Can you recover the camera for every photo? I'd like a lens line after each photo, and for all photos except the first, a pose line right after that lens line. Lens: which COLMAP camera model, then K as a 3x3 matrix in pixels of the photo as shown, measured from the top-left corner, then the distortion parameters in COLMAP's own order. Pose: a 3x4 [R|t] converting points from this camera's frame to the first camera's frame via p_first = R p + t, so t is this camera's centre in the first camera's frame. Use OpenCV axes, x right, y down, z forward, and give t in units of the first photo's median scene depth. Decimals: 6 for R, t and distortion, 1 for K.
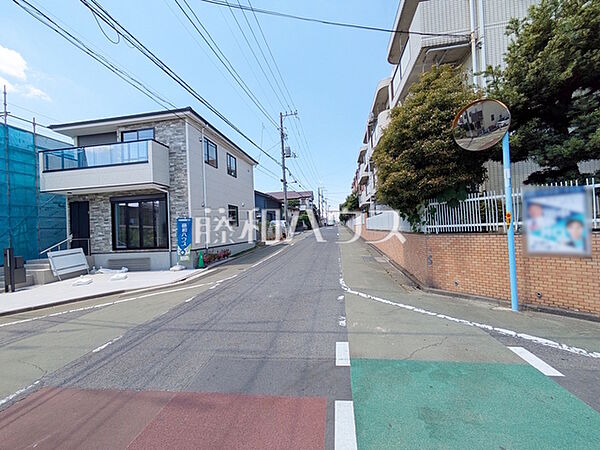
lens RADIAL K [[235.4, 0, 300.0], [0, 235.4, 225.0], [0, 0, 1]] dist [0.001628, 0.000213]
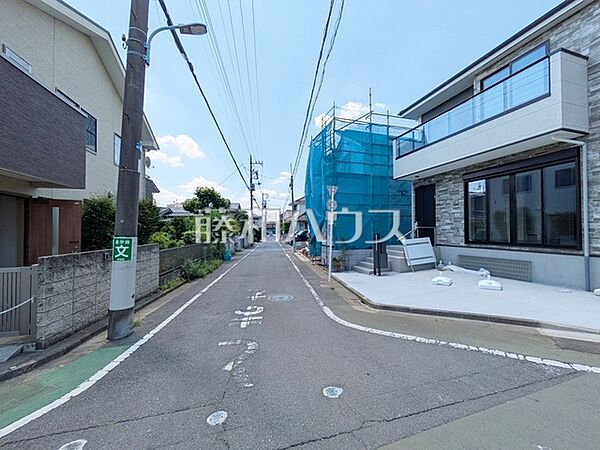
lens RADIAL K [[235.4, 0, 300.0], [0, 235.4, 225.0], [0, 0, 1]] dist [0.001628, 0.000213]
pose [[0.436786, 0.025725, -0.899198, -0.348350], [0.002743, 0.999548, 0.029928, 0.023575], [0.899561, -0.015539, 0.436518, 0.187090]]
